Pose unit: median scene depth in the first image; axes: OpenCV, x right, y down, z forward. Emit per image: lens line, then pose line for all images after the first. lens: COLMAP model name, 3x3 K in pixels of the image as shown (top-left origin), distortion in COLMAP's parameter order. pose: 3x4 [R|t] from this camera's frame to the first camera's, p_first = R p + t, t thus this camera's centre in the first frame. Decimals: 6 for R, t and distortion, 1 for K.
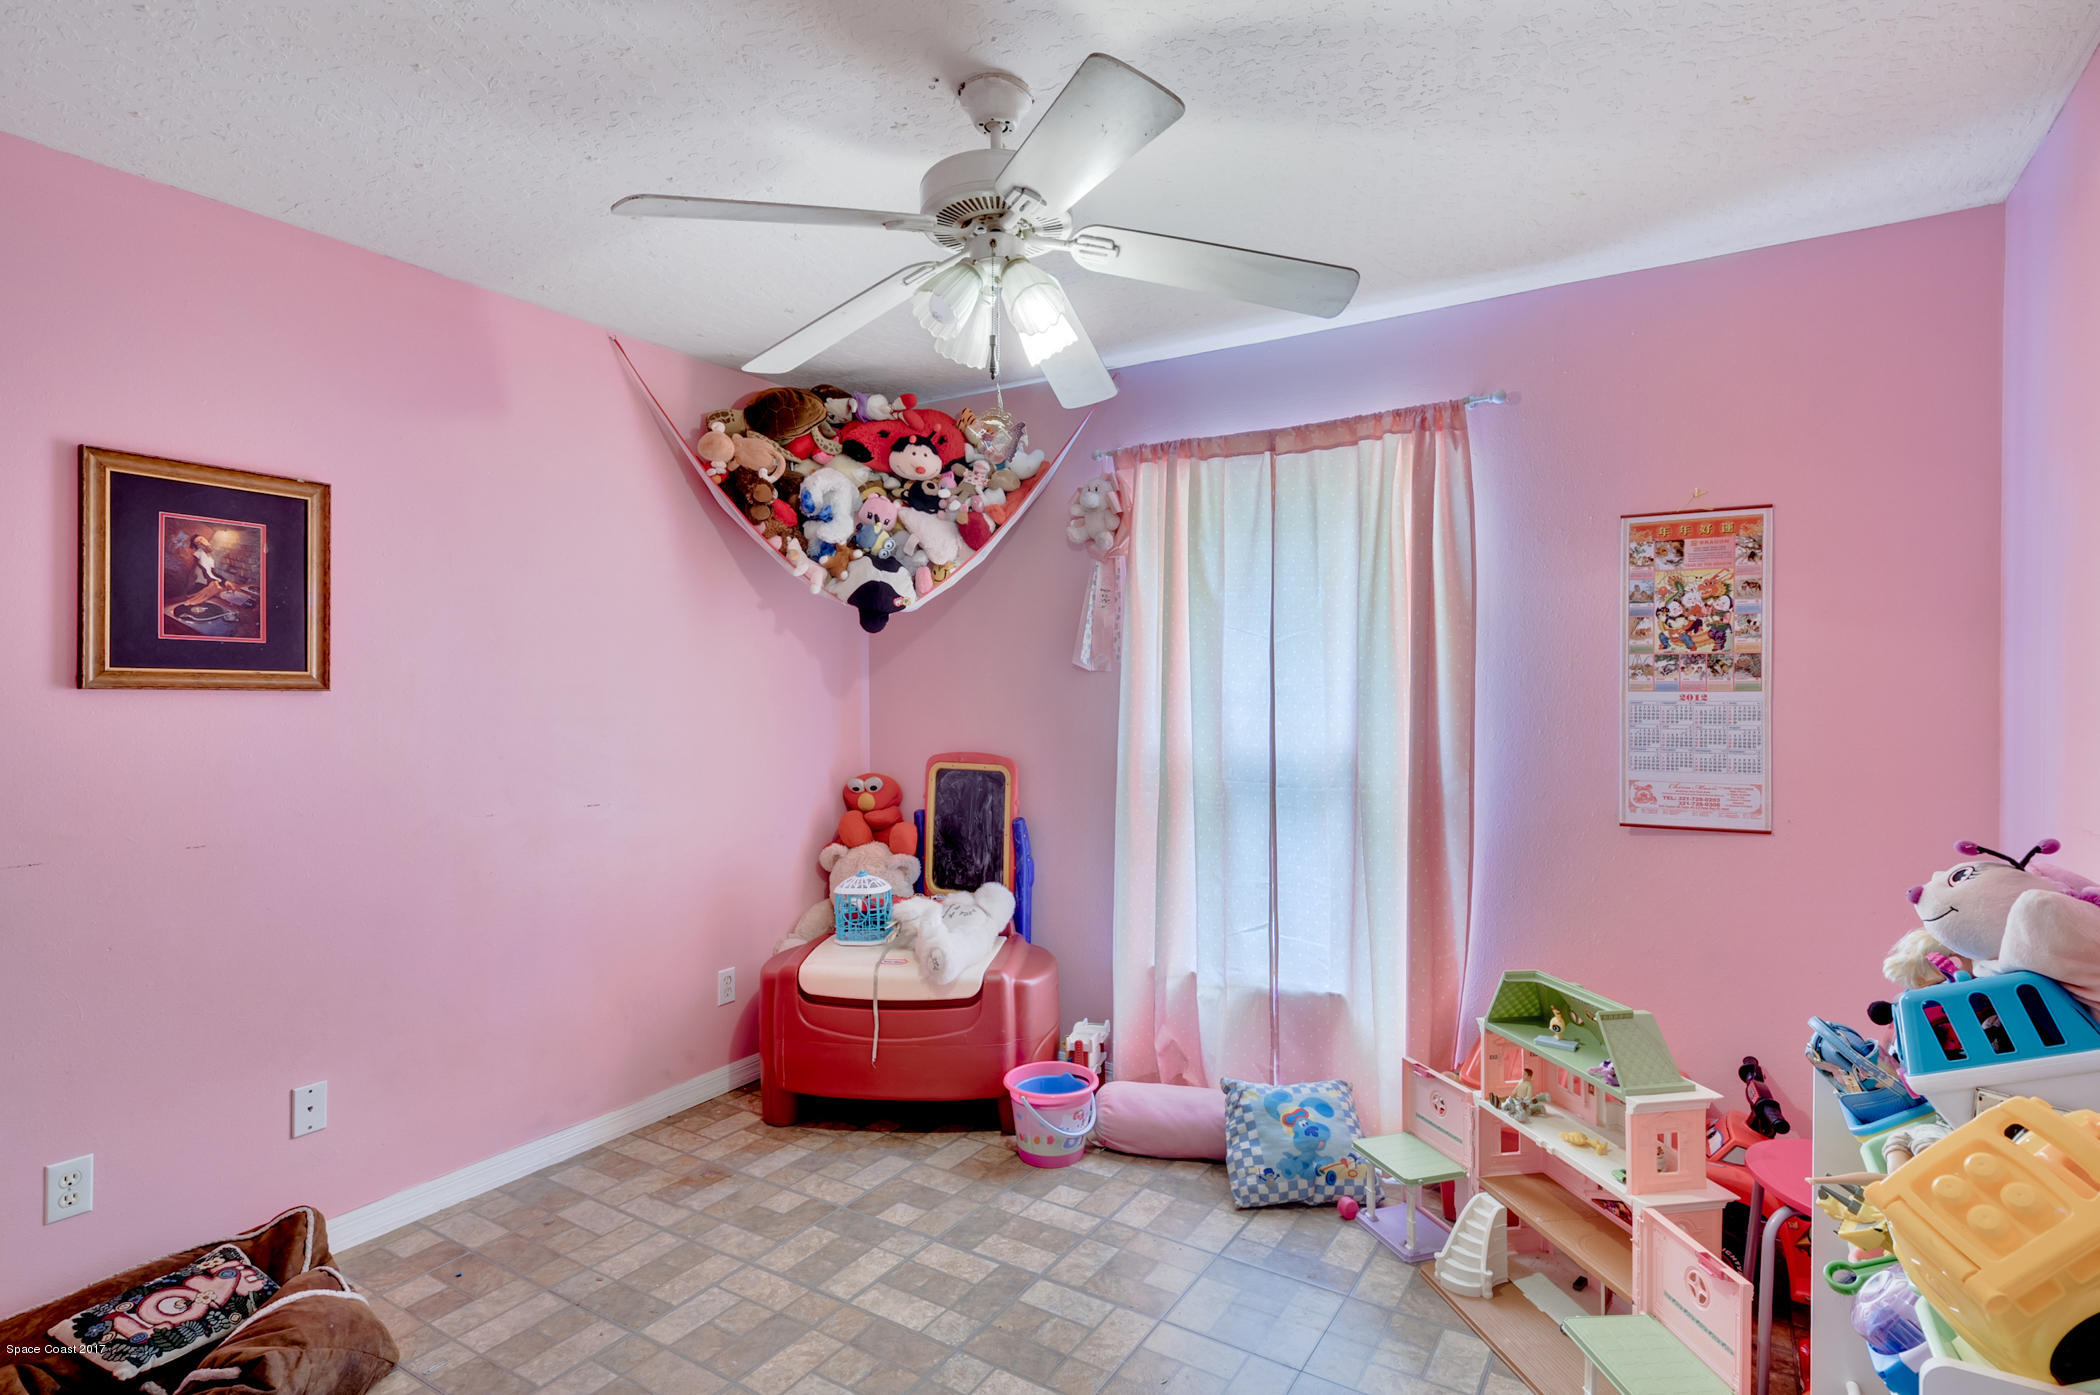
lens RADIAL K [[1055.4, 0, 1040.7], [0, 1055.4, 691.8], [0, 0, 1]] dist [0.018637, -0.000395]
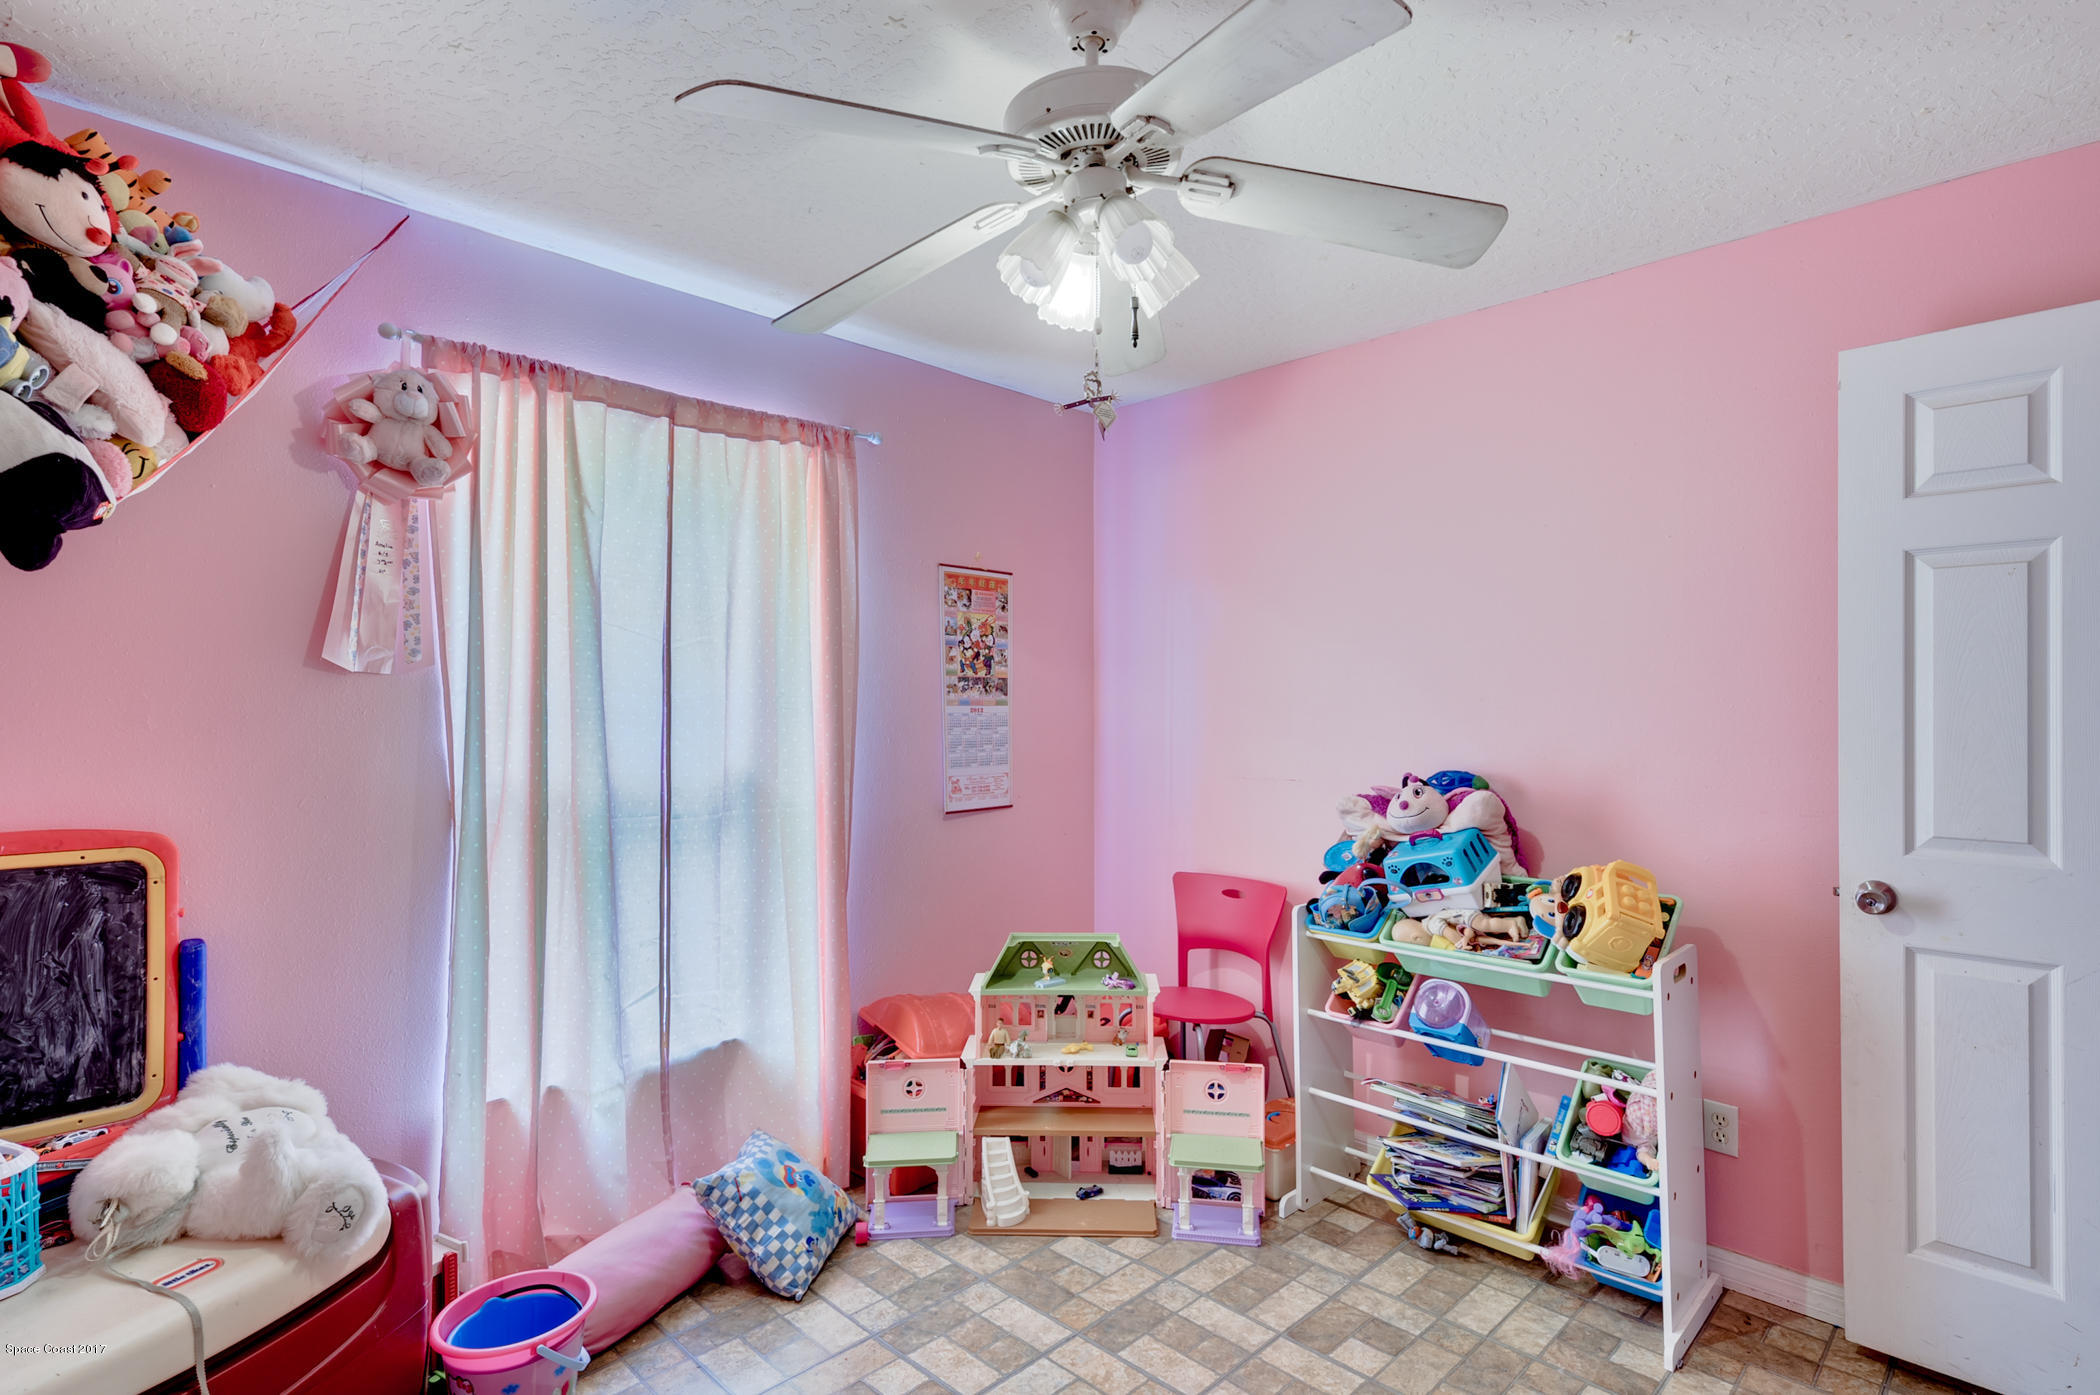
lens RADIAL K [[1069.0, 0, 1066.4], [0, 1069.0, 698.4], [0, 0, 1]] dist [0.029976, -0.012148]
pose [[0.193646, 0.008328, 0.981036, -0.565765], [0.001550, 0.999960, -0.008794, 0.002233], [-0.981070, 0.003224, 0.193625, 0.538878]]
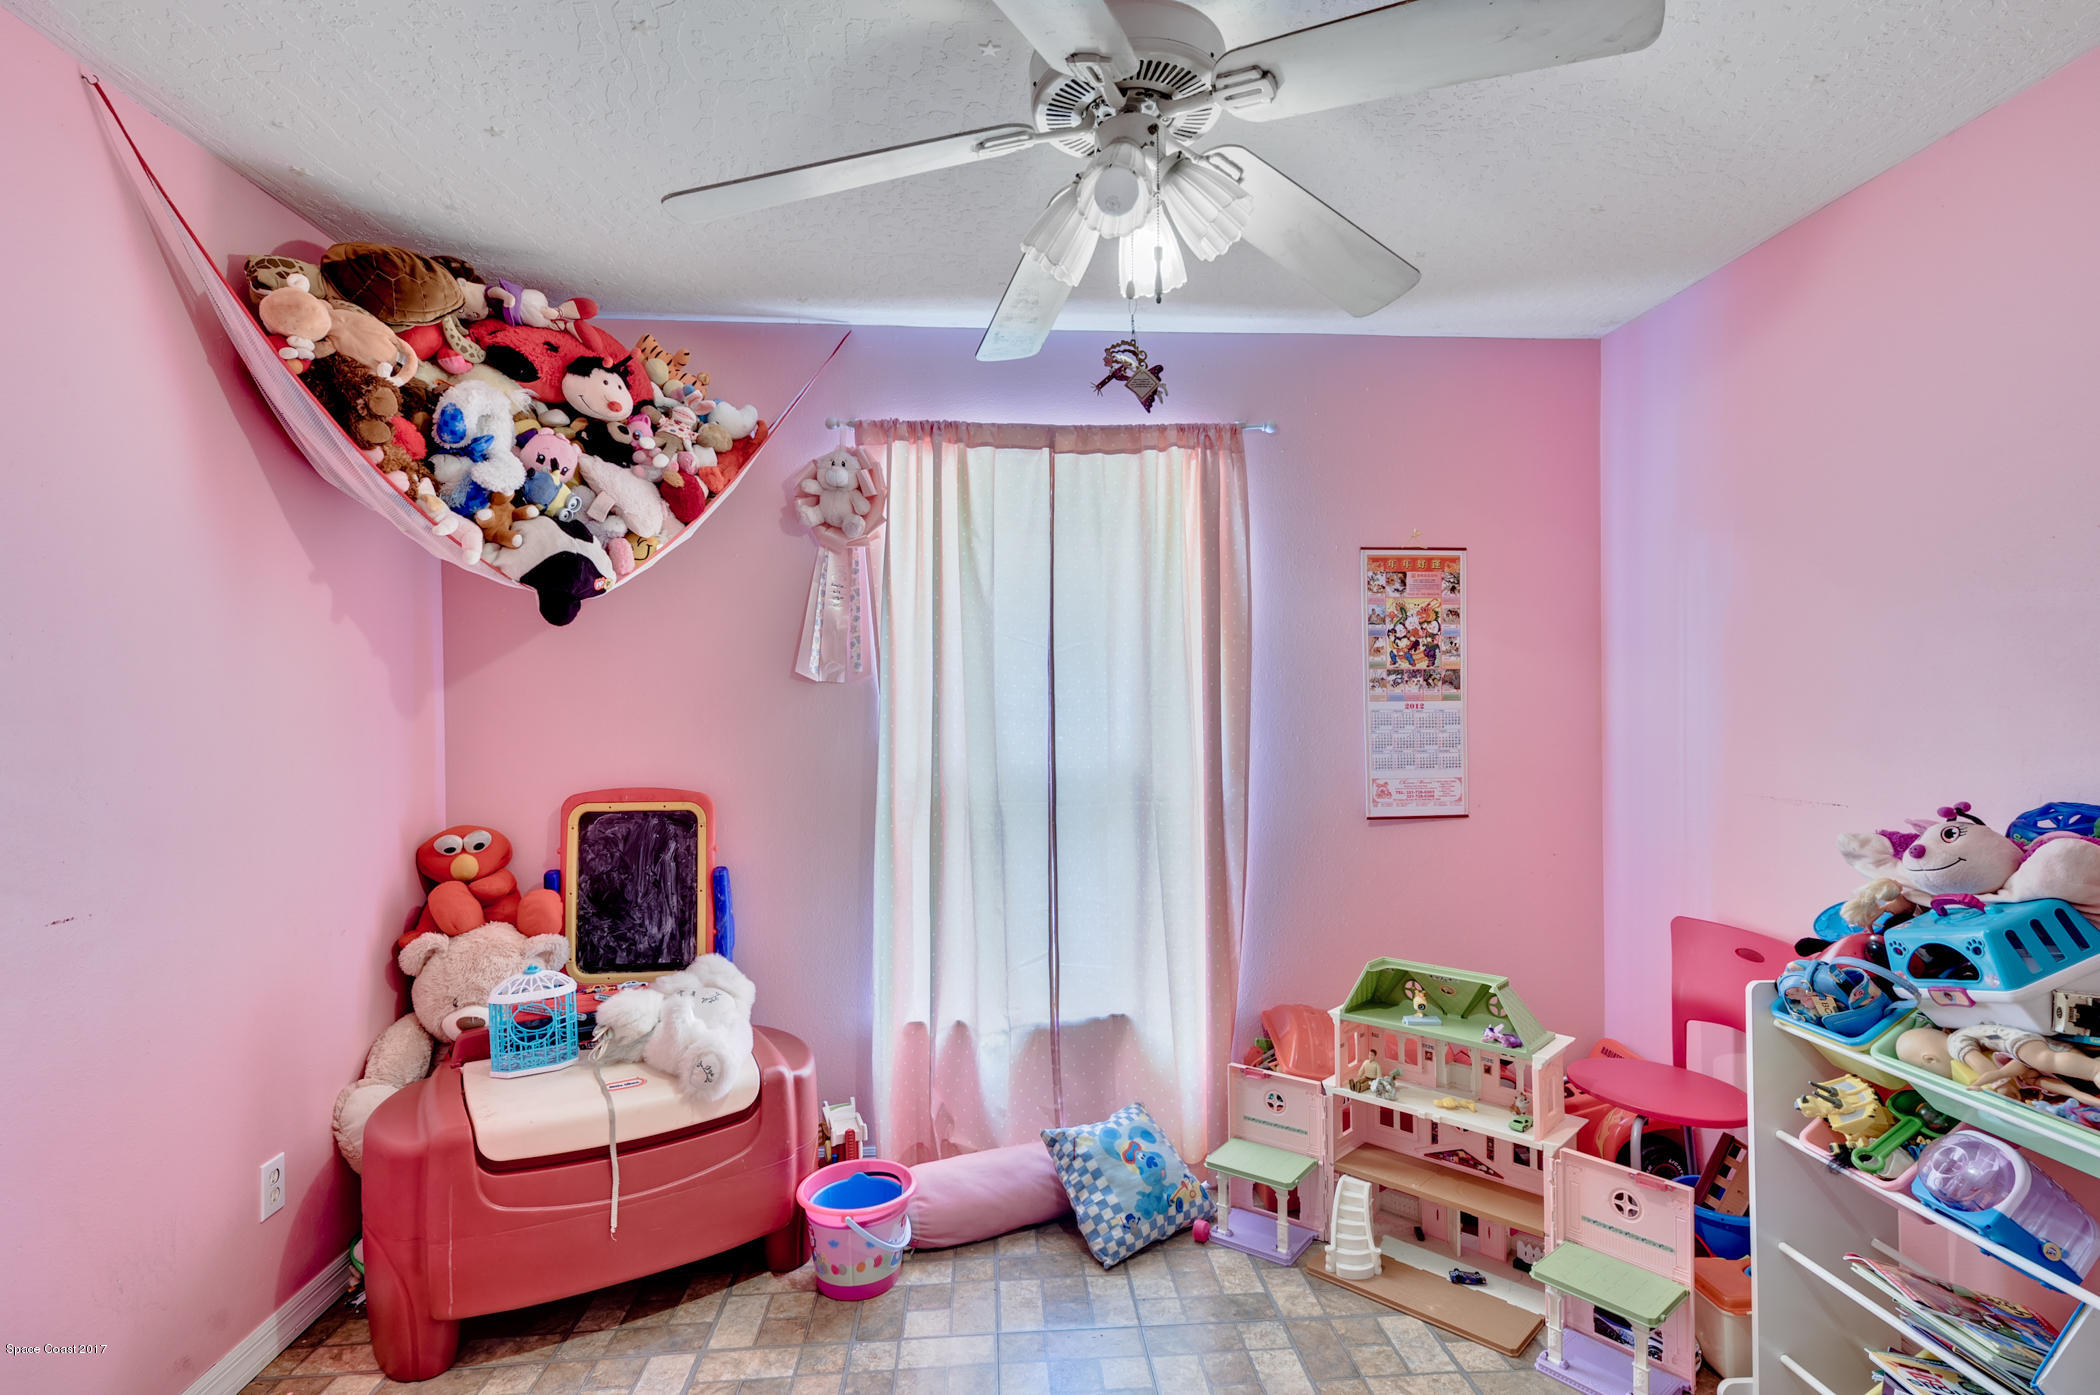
lens RADIAL K [[1058.2, 0, 1047.6], [0, 1058.2, 701.9], [0, 0, 1]] dist [0.026612, -0.011249]
pose [[0.799429, -0.005002, 0.600739, -0.356635], [0.008988, 0.999953, -0.003635, 0.001006], [-0.600693, 0.008305, 0.799437, 0.257140]]
